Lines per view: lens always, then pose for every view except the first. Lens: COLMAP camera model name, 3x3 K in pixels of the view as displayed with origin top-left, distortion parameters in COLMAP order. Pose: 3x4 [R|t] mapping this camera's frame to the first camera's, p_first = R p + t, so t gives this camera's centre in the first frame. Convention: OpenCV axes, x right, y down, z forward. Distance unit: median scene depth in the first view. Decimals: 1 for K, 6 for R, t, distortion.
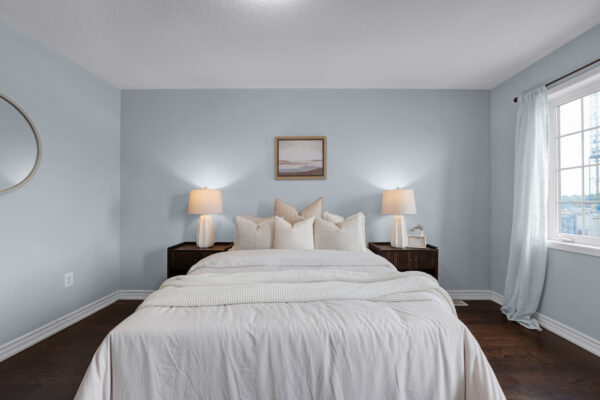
lens RADIAL K [[248.3, 0, 300.7], [0, 248.3, 204.1], [0, 0, 1]] dist [-0.008899, -0.000491]
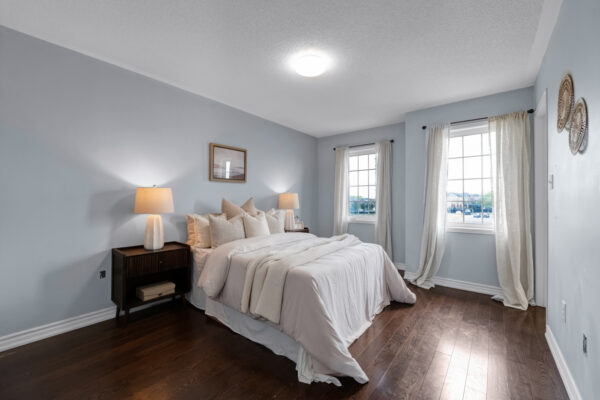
lens RADIAL K [[248.3, 0, 296.1], [0, 248.3, 200.5], [0, 0, 1]] dist [-0.008899, -0.000491]
pose [[0.623483, 0.002558, 0.781833, -0.733644], [0.004338, 0.999968, -0.006731, -0.001542], [-0.781825, 0.007588, 0.623452, 0.008014]]
